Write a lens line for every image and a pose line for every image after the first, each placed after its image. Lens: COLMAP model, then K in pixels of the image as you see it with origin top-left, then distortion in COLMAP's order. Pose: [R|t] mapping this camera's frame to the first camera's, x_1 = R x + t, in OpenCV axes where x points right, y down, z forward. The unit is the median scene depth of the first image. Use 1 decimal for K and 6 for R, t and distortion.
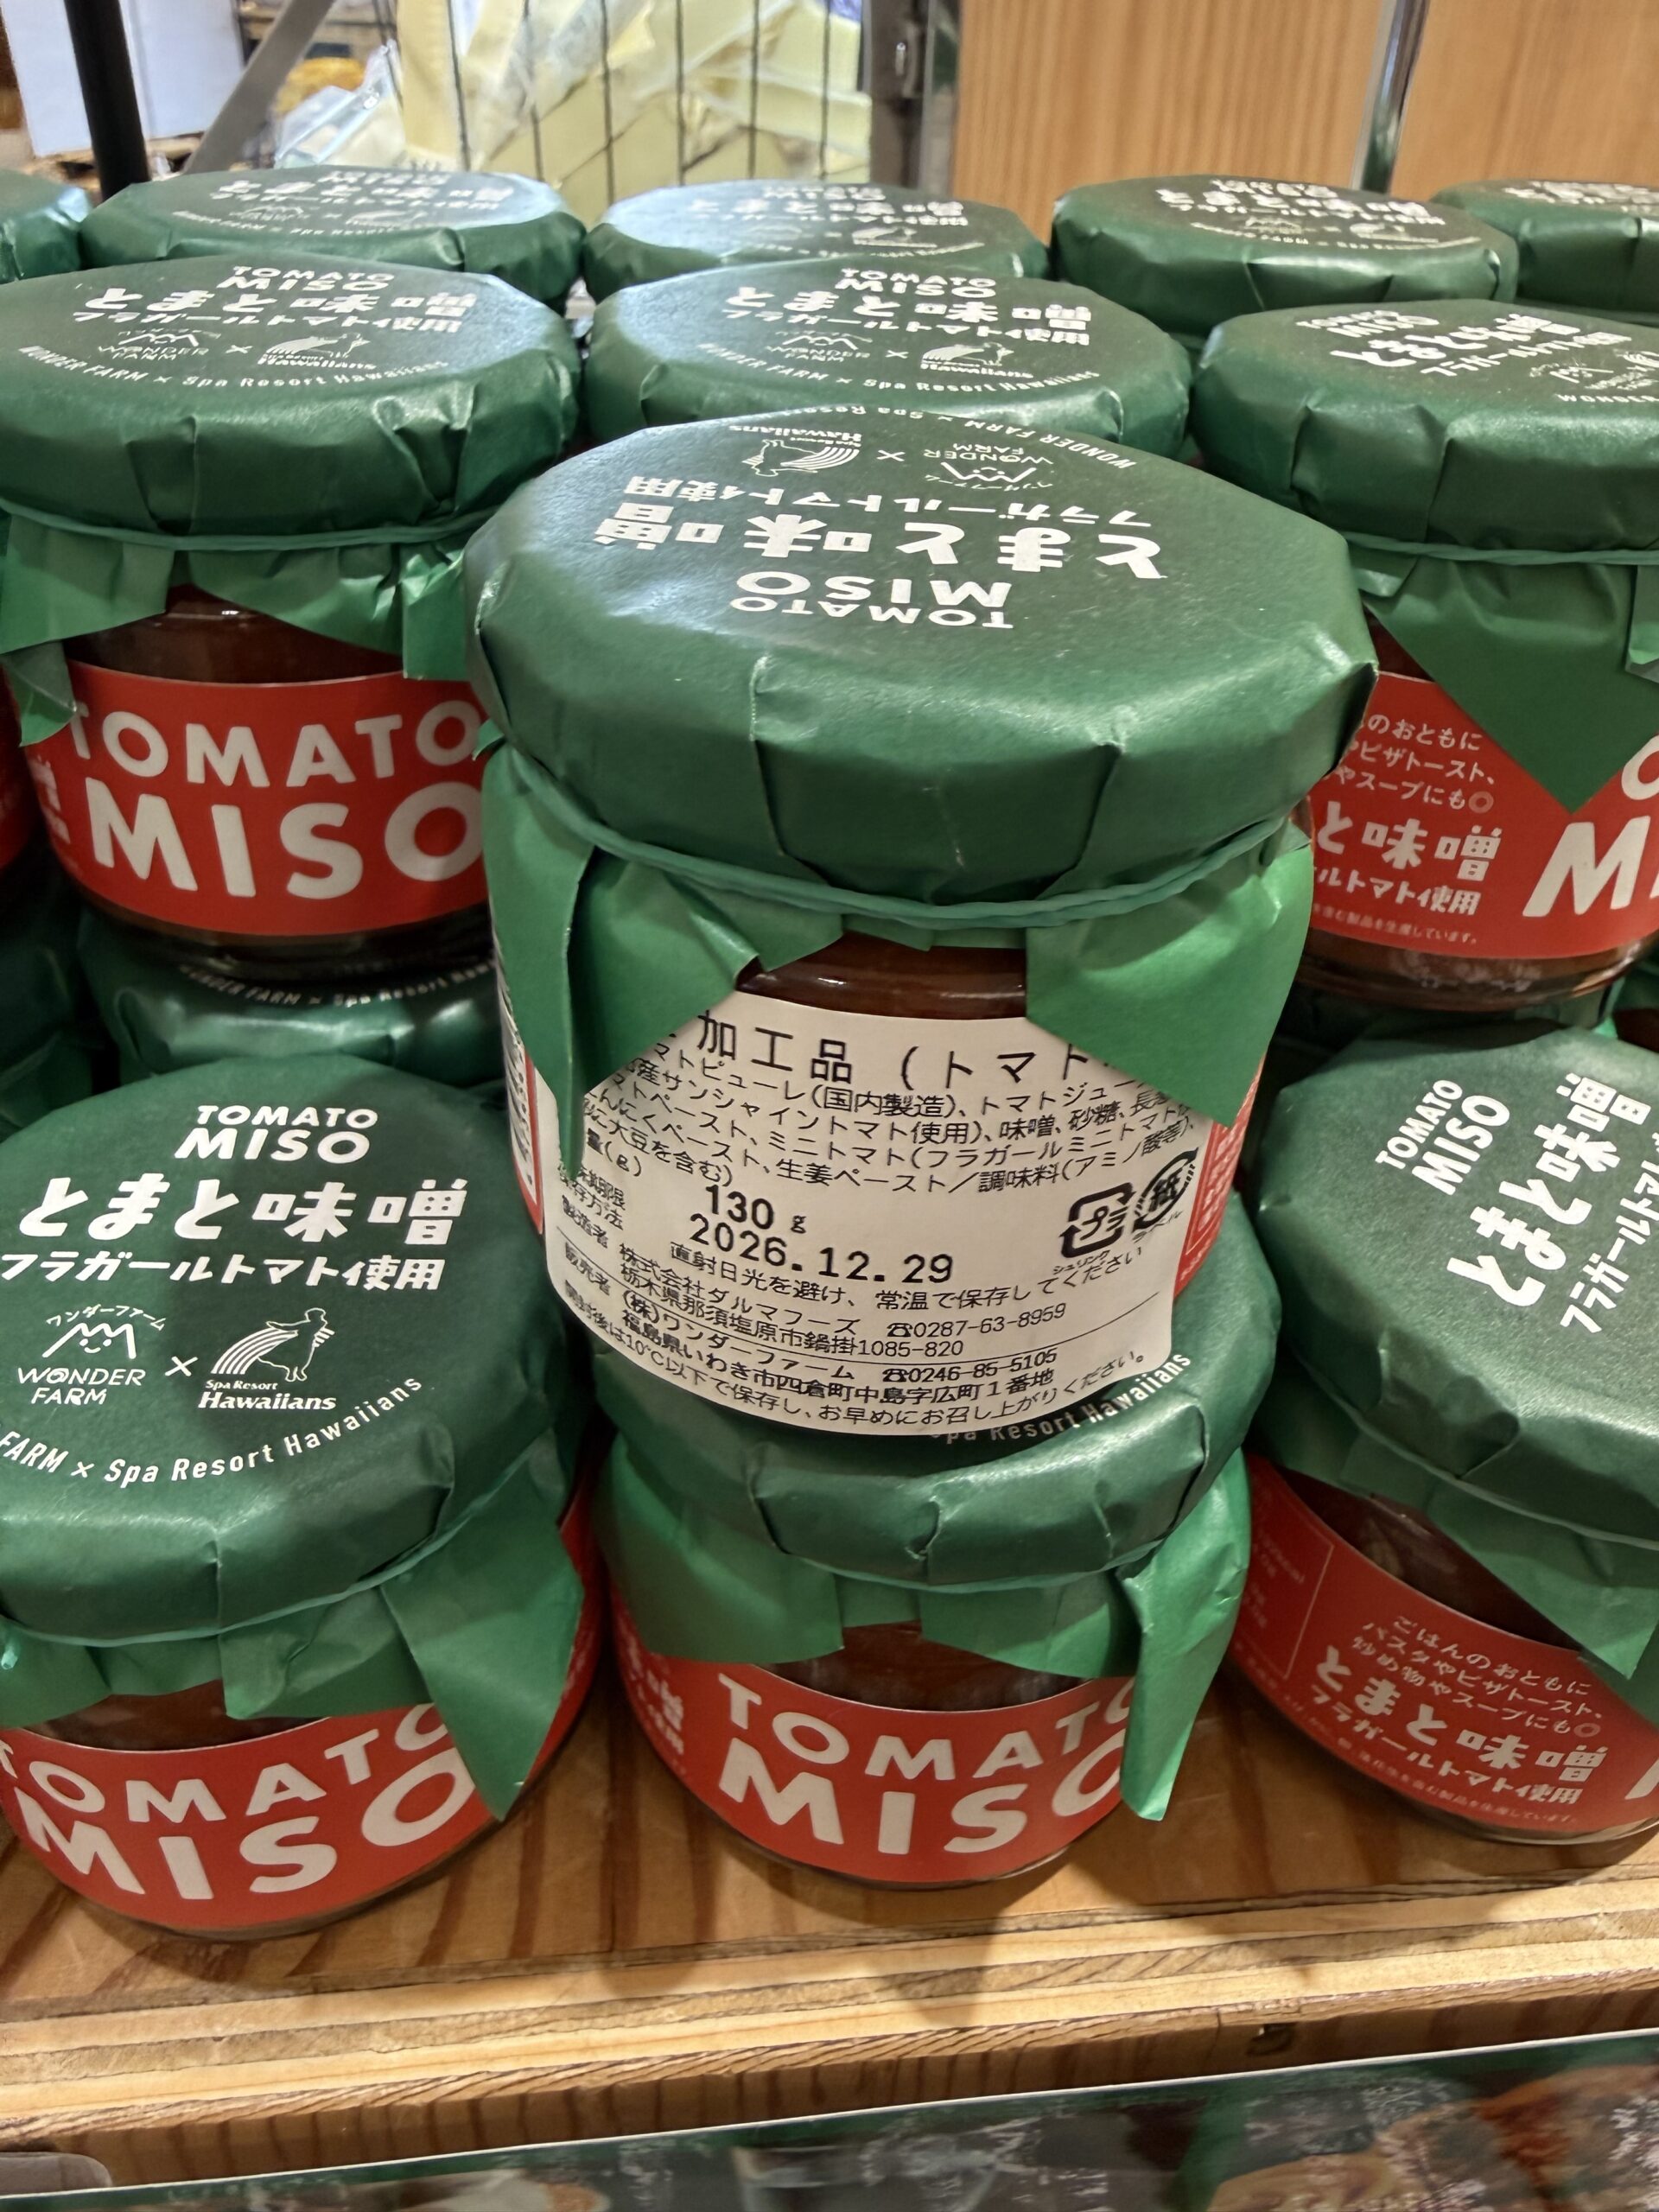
lens RADIAL K [[1542.6, 0, 827.6], [0, 1542.6, 1179.3], [0, 0, 1]] dist [-0.003926, -0.006938]
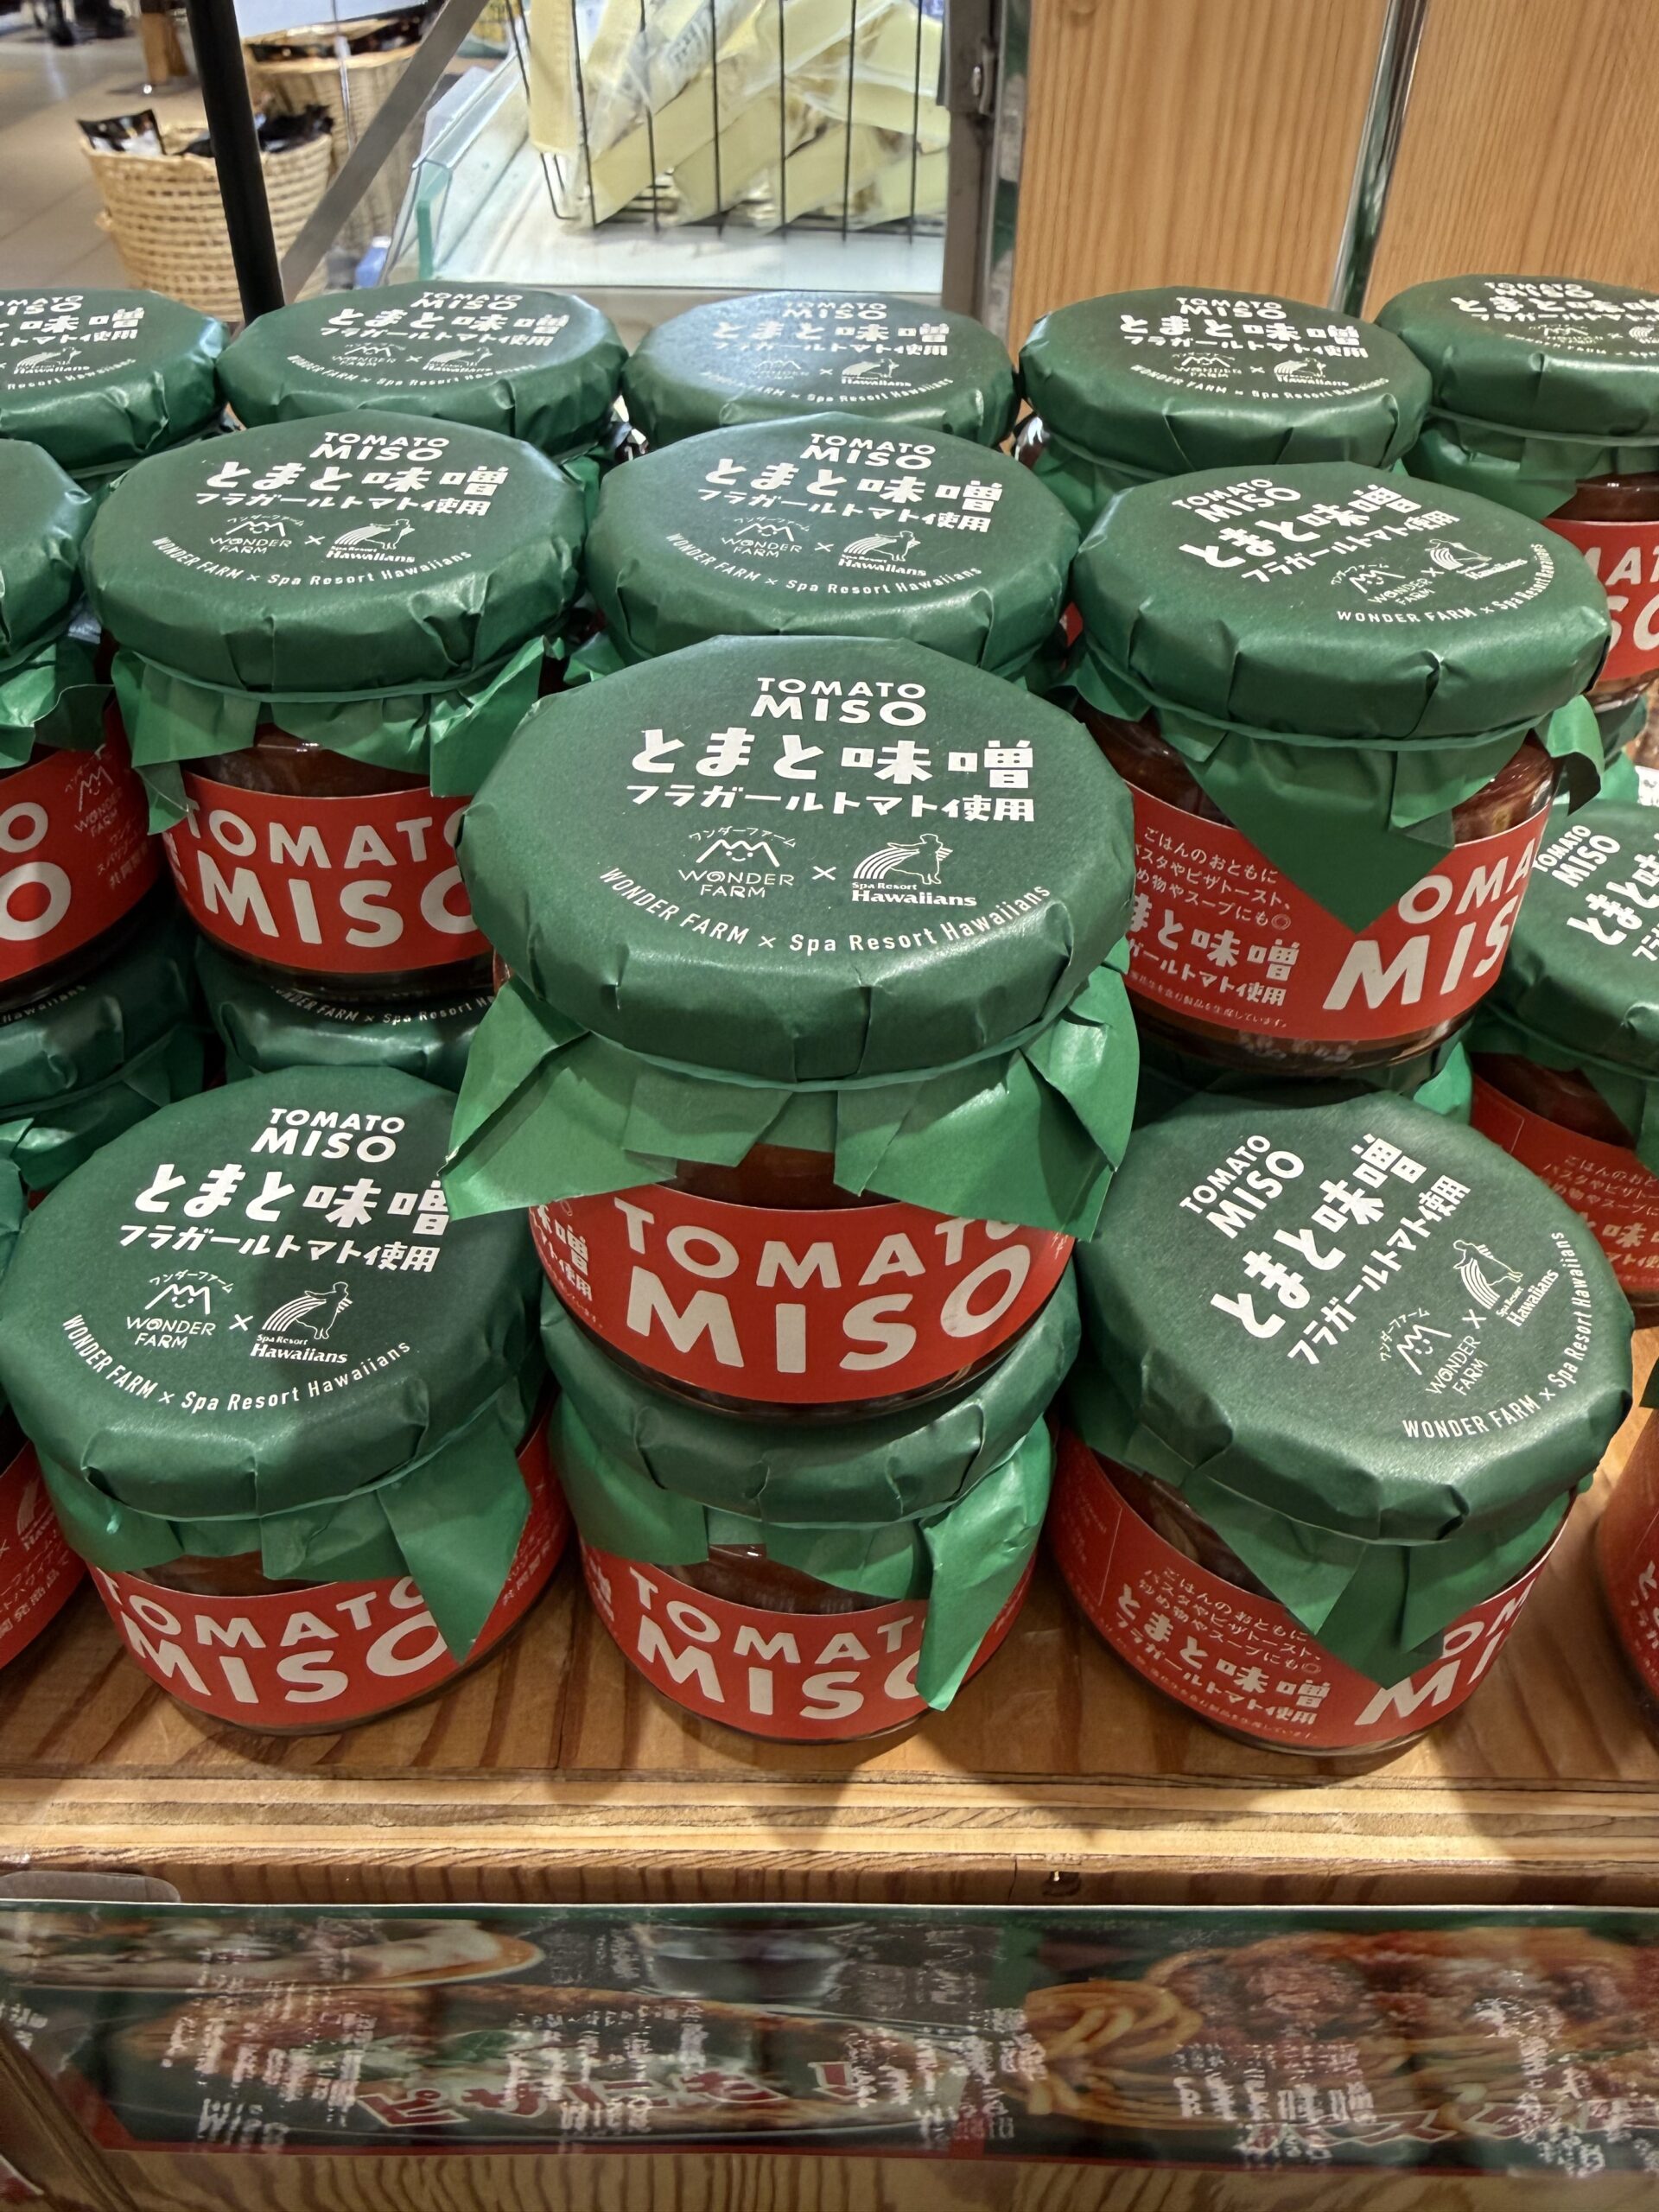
lens RADIAL K [[1542.6, 0, 825.9], [0, 1542.6, 1104.9], [0, 0, 1]] dist [-0.003926, -0.006938]
pose [[0.994570, 0.053592, -0.089206, 0.181515], [-0.049358, 0.997578, 0.049015, -0.142321], [0.091617, -0.044346, 0.994806, -0.266684]]
